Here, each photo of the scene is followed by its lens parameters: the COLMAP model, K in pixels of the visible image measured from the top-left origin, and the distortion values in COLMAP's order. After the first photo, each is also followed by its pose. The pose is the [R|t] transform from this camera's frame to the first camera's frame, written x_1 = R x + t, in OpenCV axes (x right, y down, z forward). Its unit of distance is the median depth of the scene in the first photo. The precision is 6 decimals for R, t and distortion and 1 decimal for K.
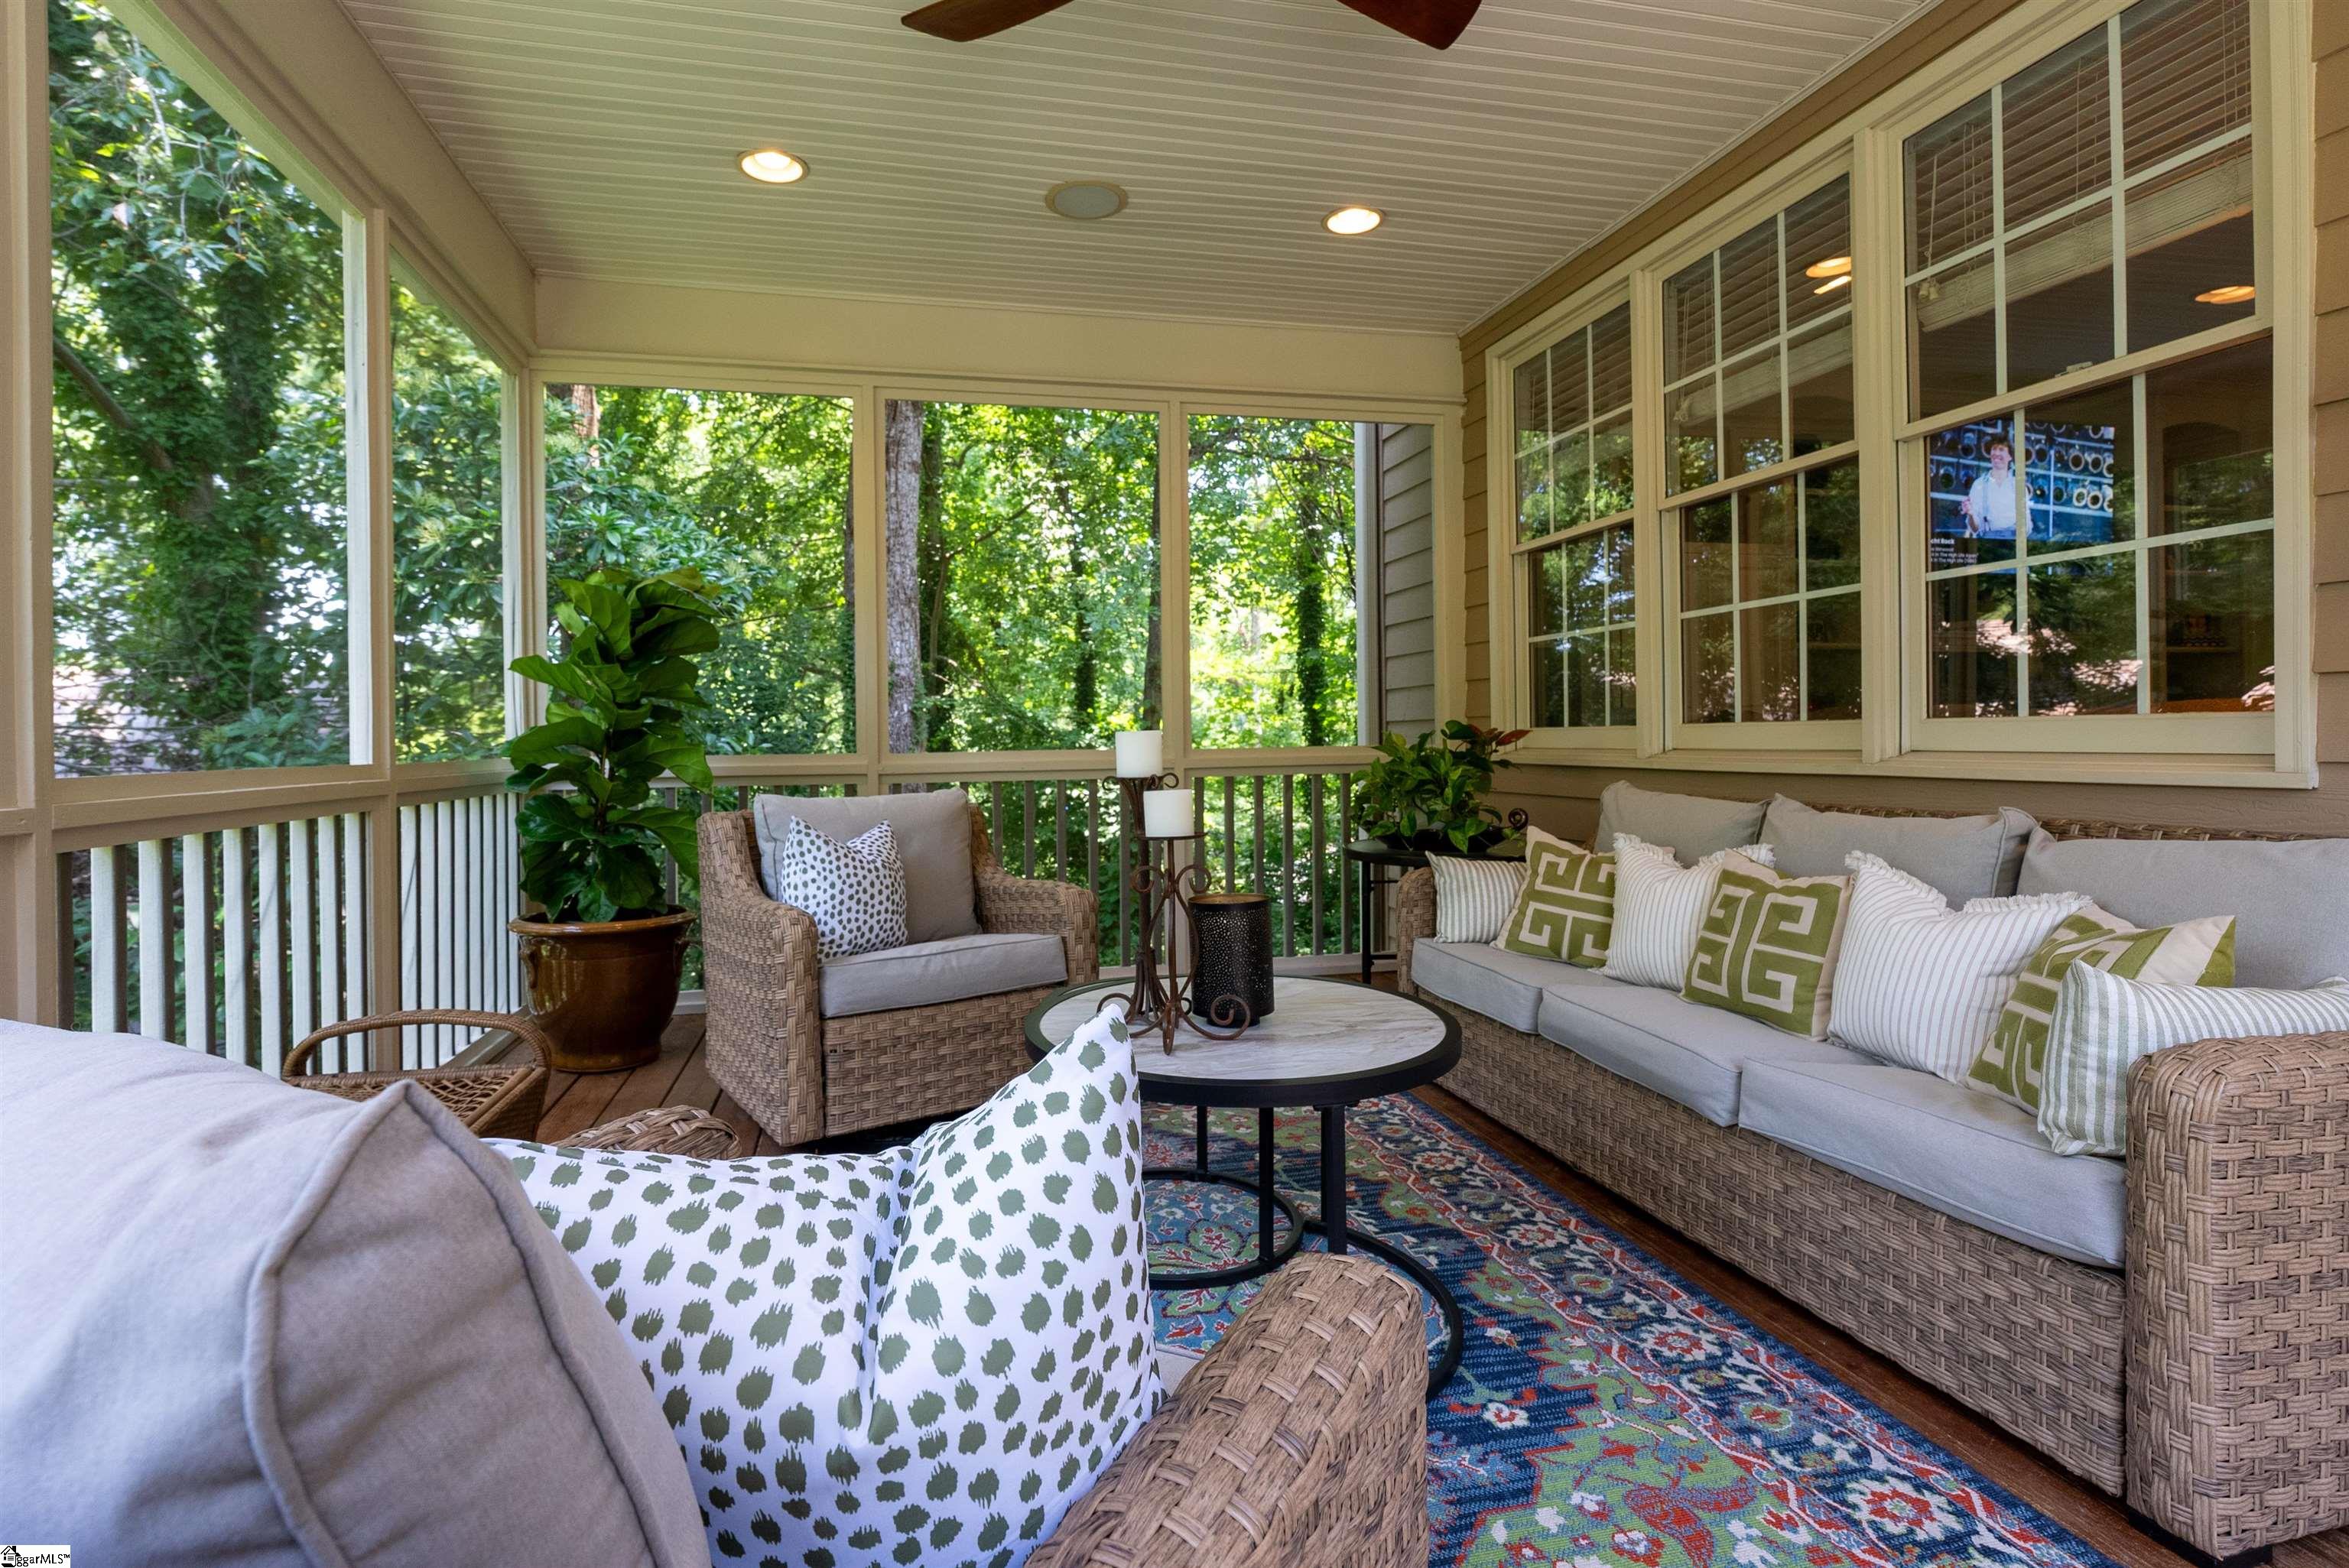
lens RADIAL K [[1121.2, 0, 1136.6], [0, 1121.2, 736.0], [0, 0, 1]] dist [0.001910, 0.000801]
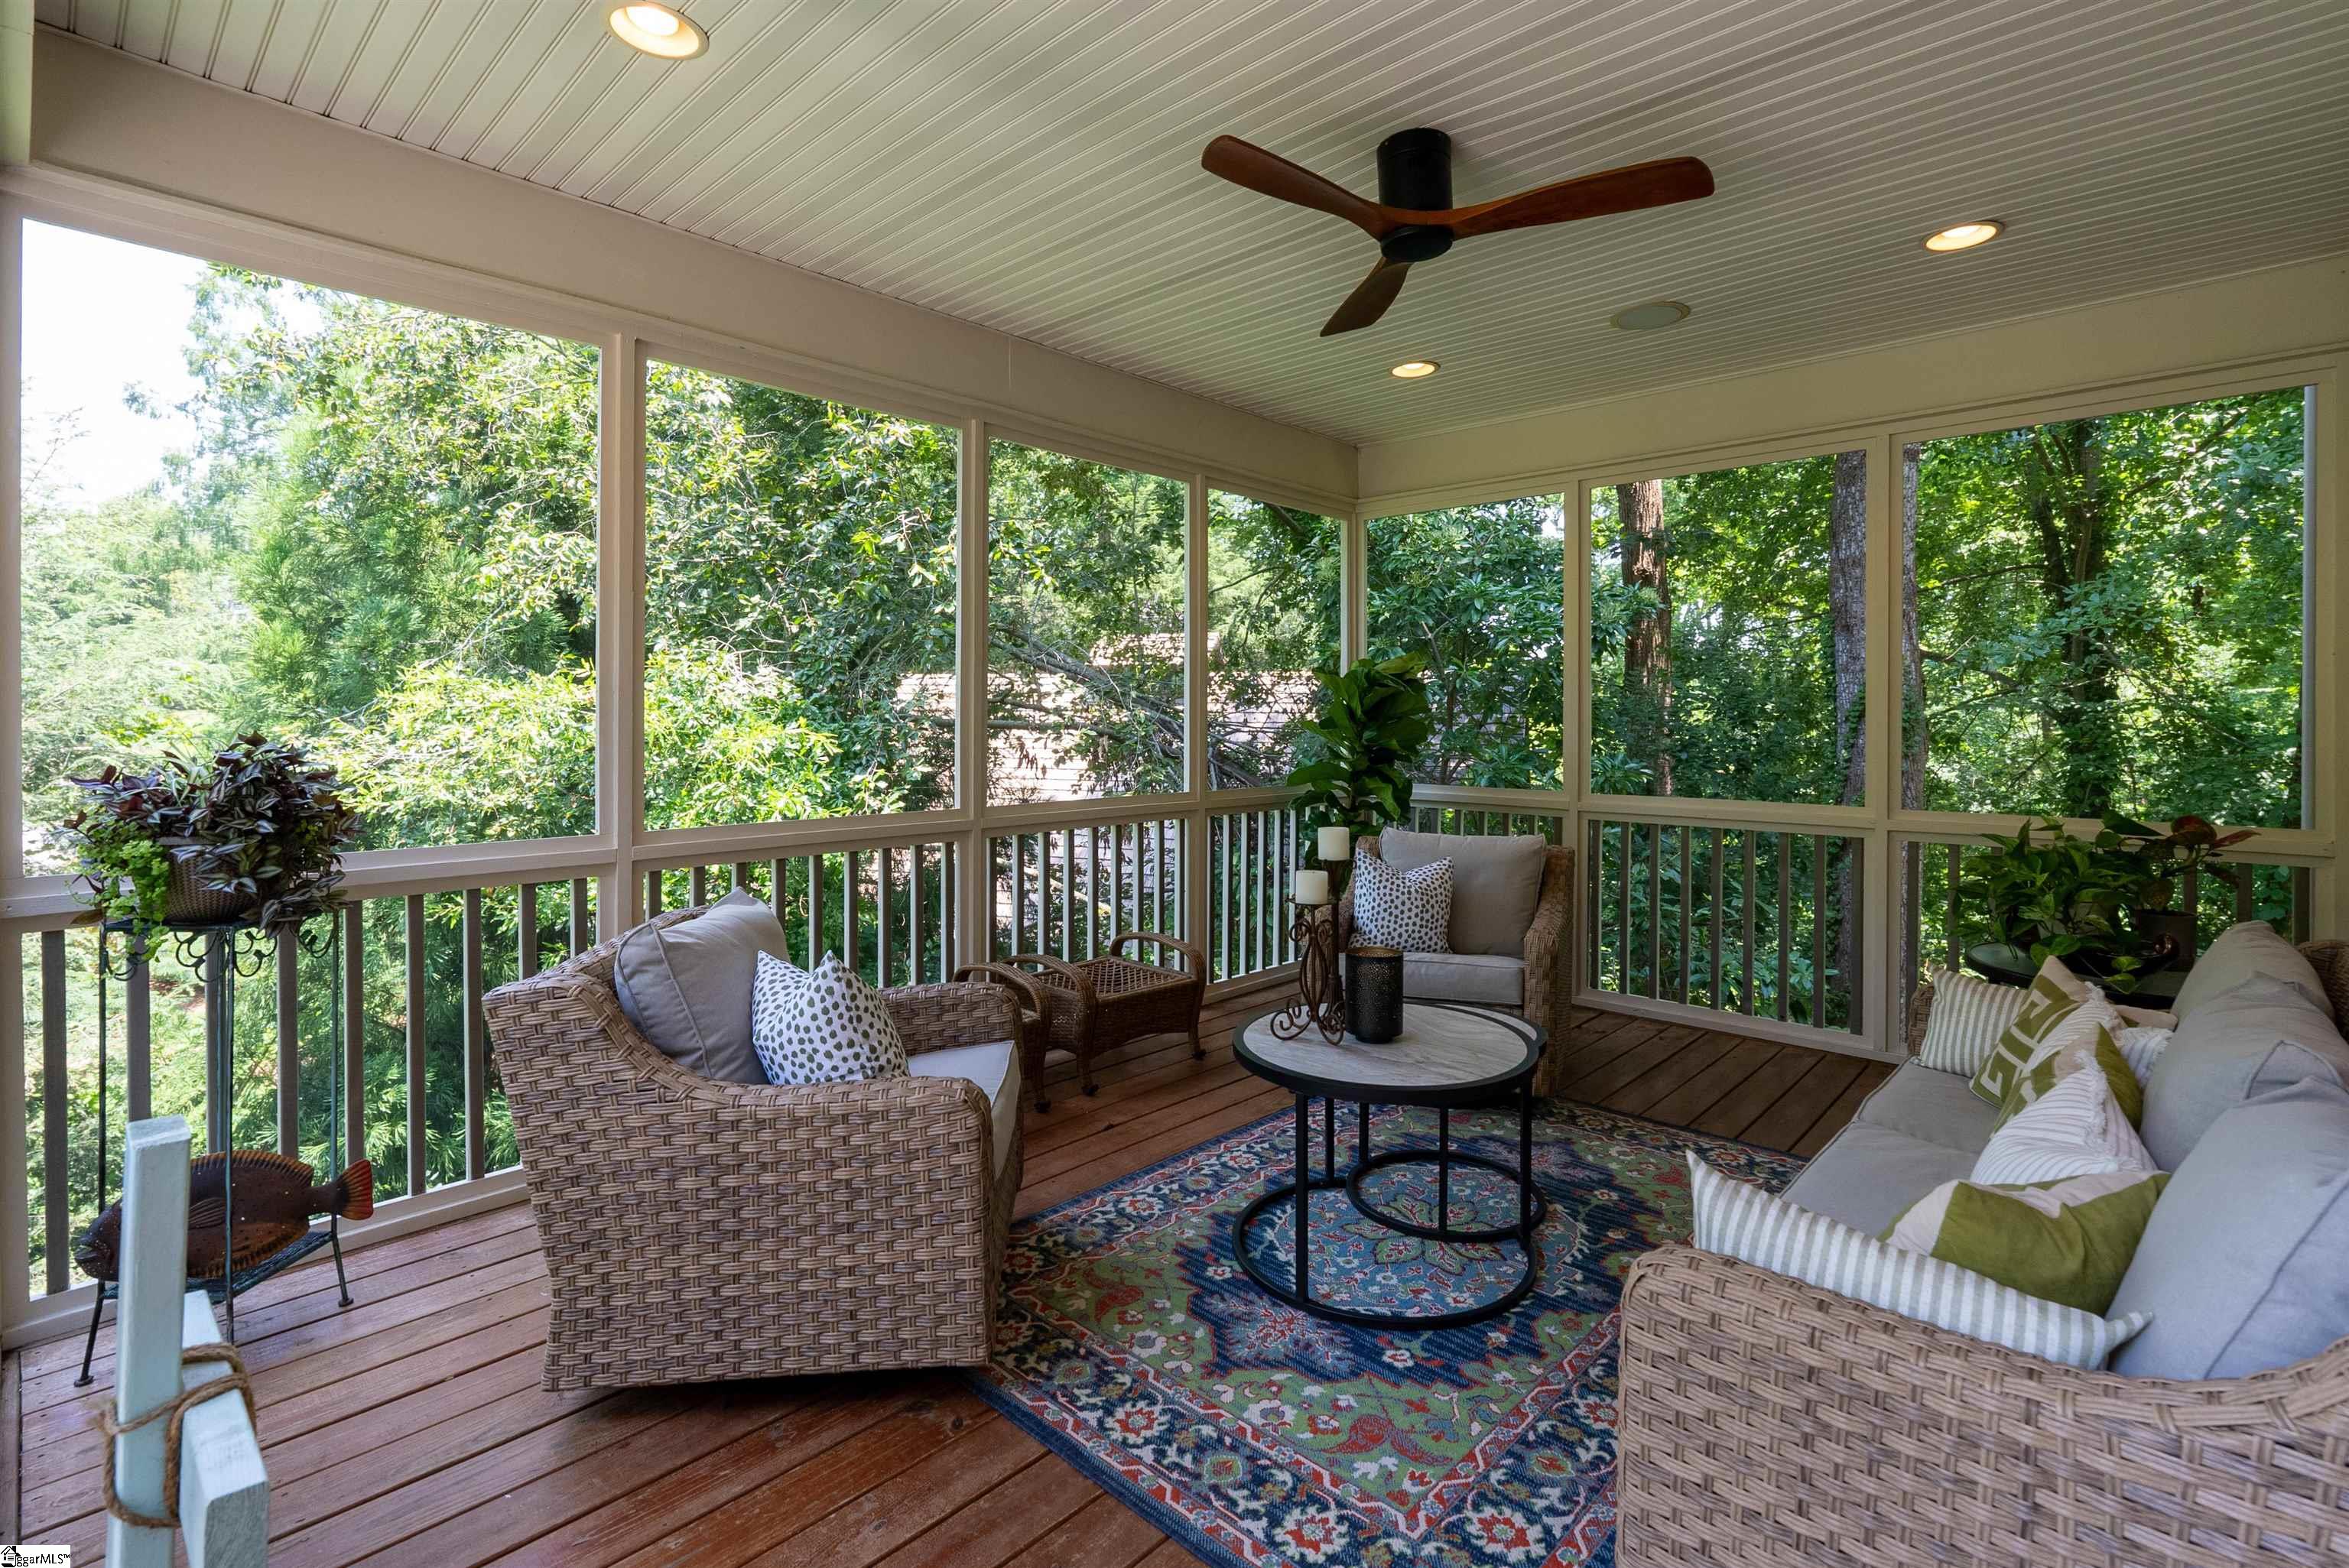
lens RADIAL K [[1100.2, 0, 1184.8], [0, 1100.2, 719.2], [0, 0, 1]] dist [0.000035, -0.000129]
pose [[0.561247, 0.017849, -0.827456, 1.127890], [-0.010636, 0.999840, 0.014354, -0.170676], [0.827580, 0.000745, 0.561347, 0.021676]]
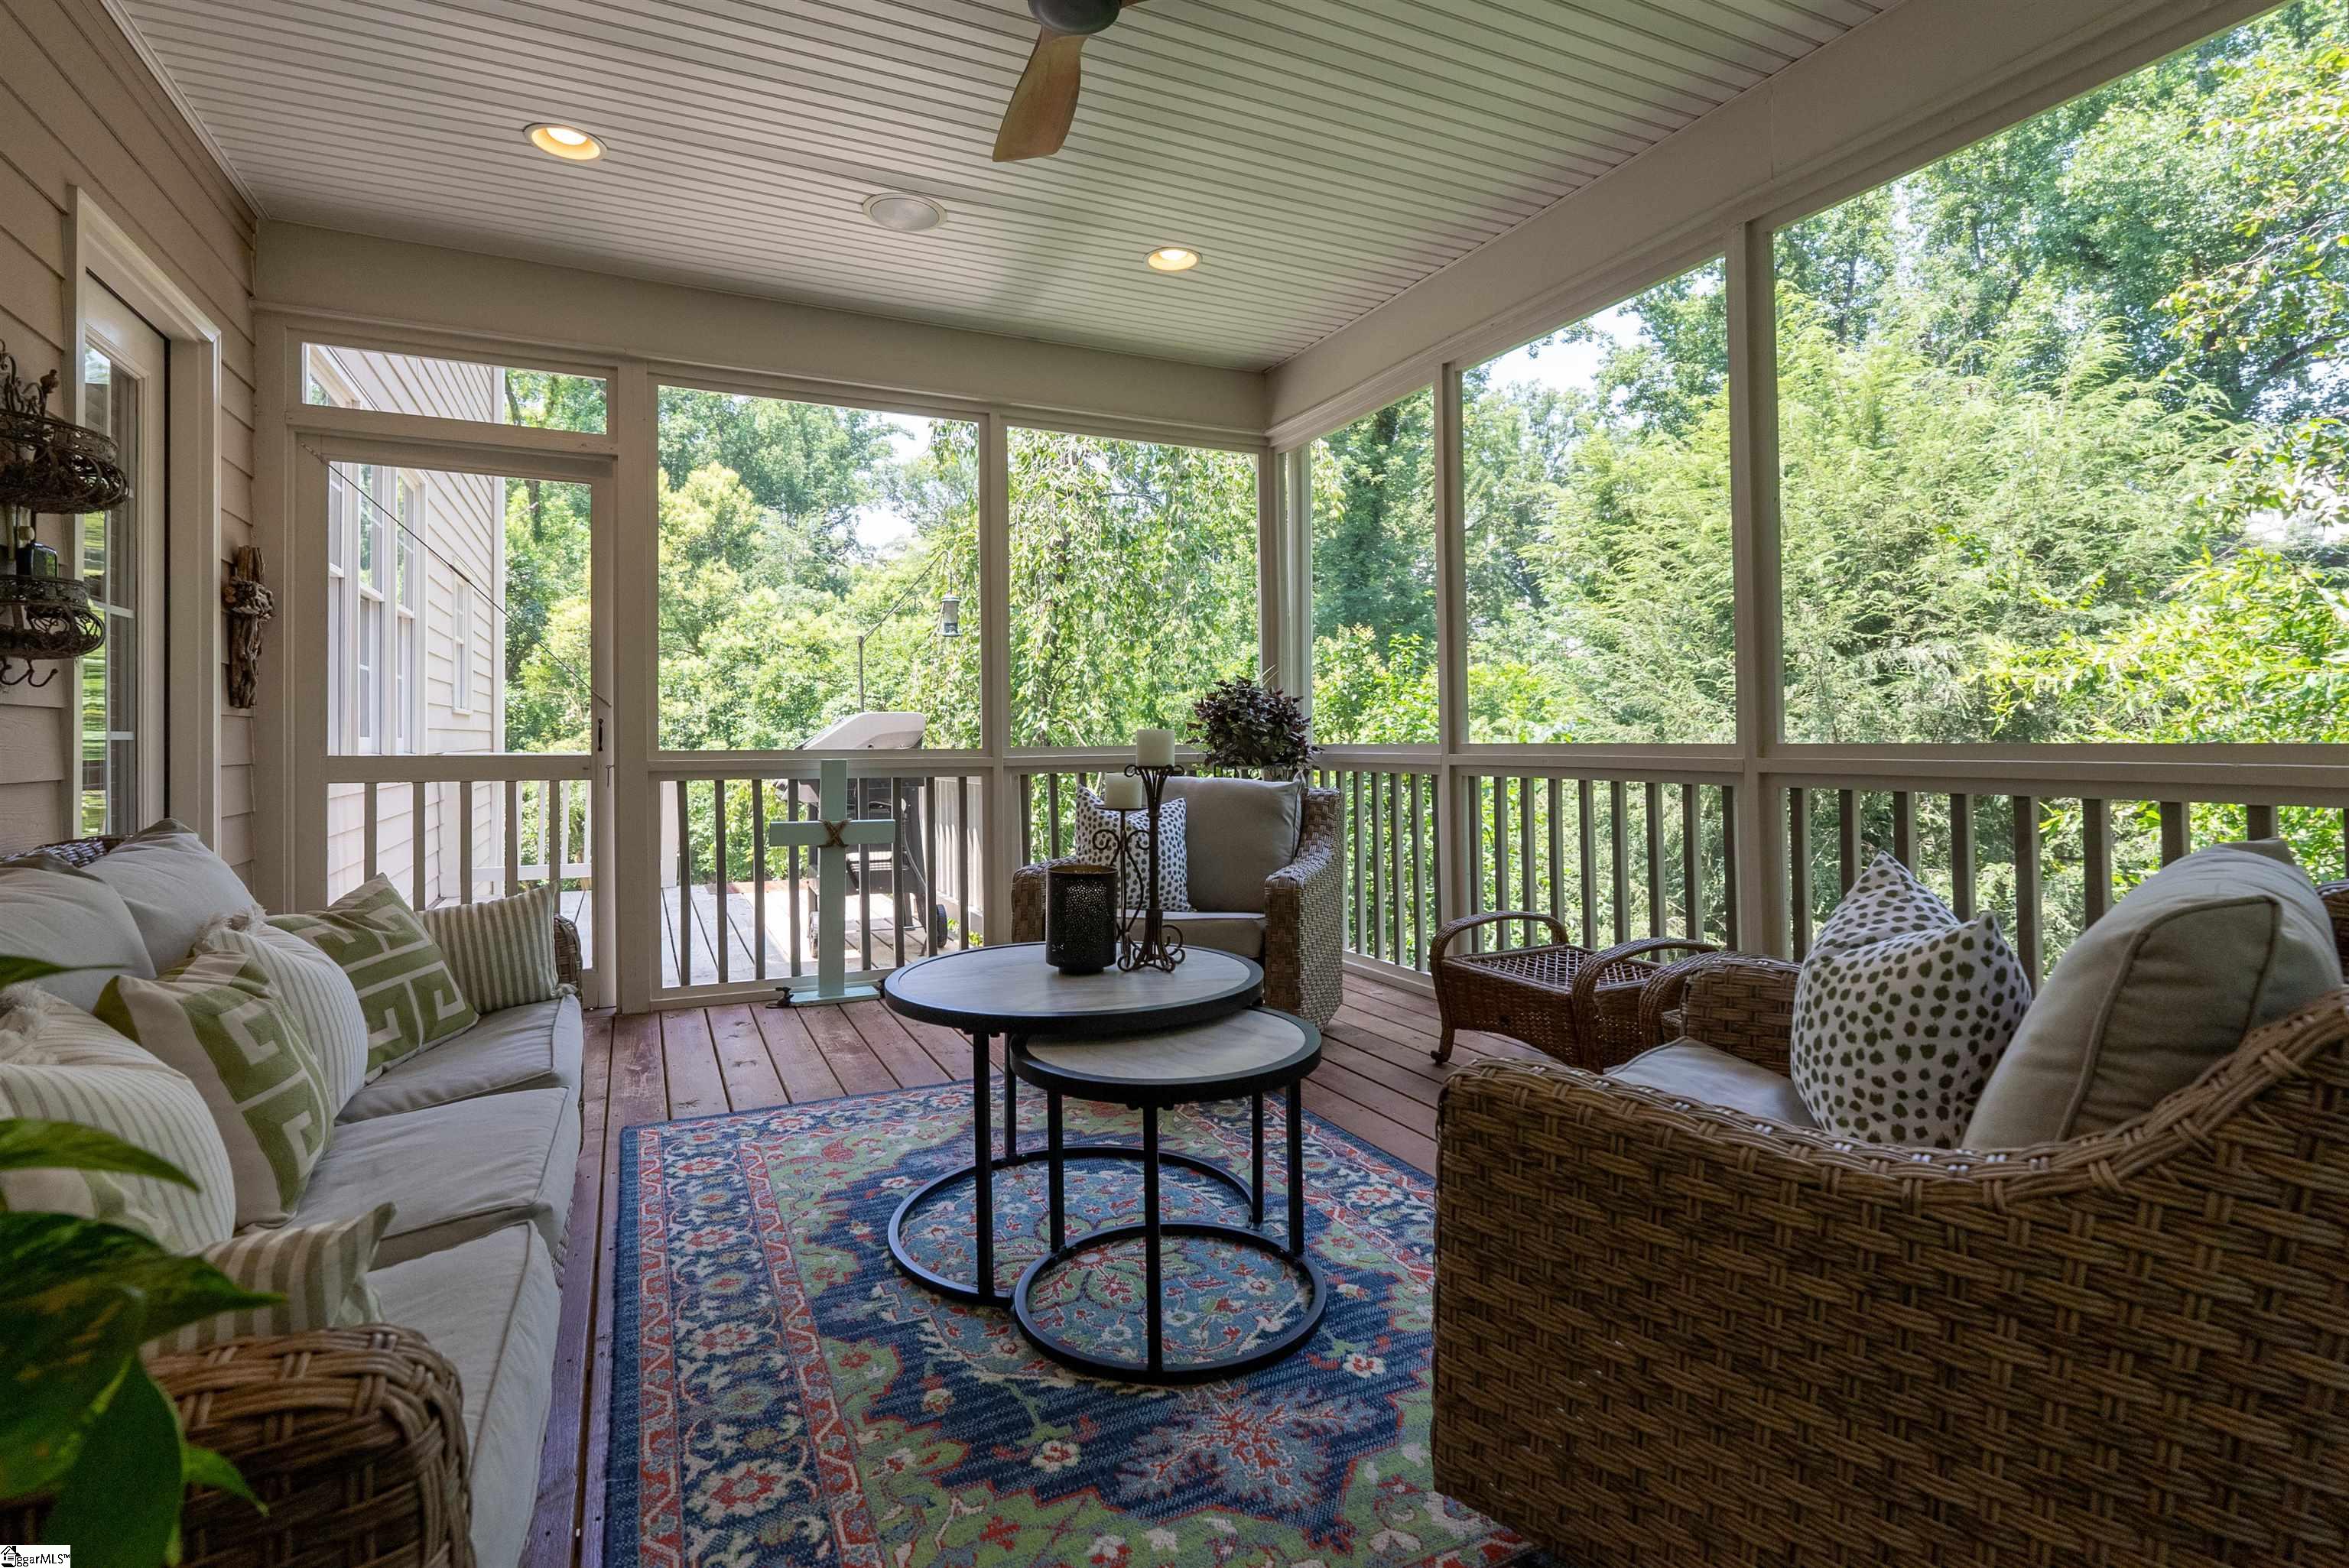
lens RADIAL K [[1100.2, 0, 1184.8], [0, 1100.2, 719.2], [0, 0, 1]] dist [0.000035, -0.000129]
pose [[-0.972164, 0.021571, -0.233305, 0.249305], [0.026417, 0.999495, -0.017663, 0.025950], [0.232806, -0.023334, -0.972243, 2.211013]]
